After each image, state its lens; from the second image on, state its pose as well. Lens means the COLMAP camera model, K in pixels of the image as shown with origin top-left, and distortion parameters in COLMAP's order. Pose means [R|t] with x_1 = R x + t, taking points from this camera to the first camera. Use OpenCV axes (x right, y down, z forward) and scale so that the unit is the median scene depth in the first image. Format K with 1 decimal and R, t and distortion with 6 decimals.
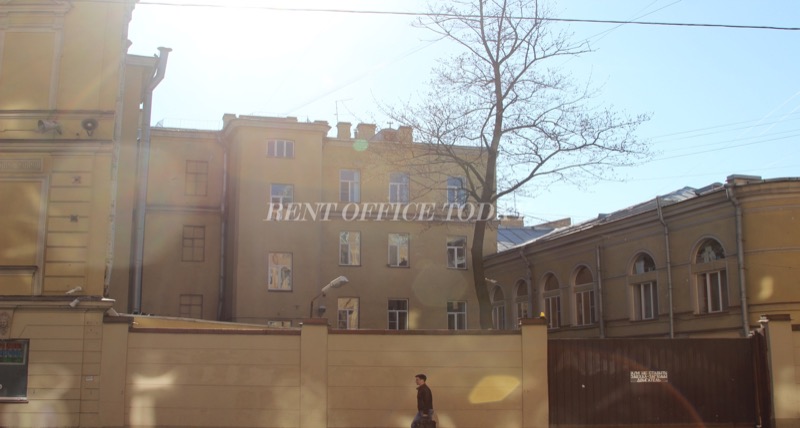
lens RADIAL K [[1033.9, 0, 400.1], [0, 1033.9, 156.5], [0, 0, 1]] dist [-0.123312, 0.039466]
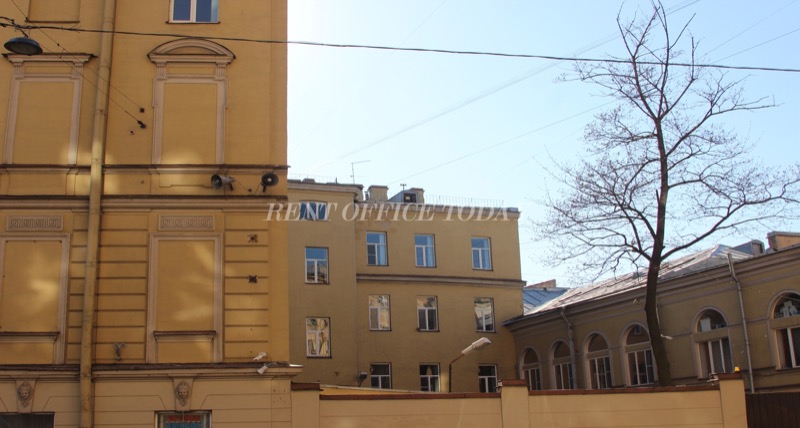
lens RADIAL K [[1030.0, 0, 399.6], [0, 1030.0, 121.2], [0, 0, 1]] dist [-0.127993, 0.035231]
pose [[0.996192, 0.003065, 0.087135, -0.260375], [0.005472, 0.995214, -0.097571, 0.008203], [-0.087017, 0.097676, 0.991407, 0.036173]]
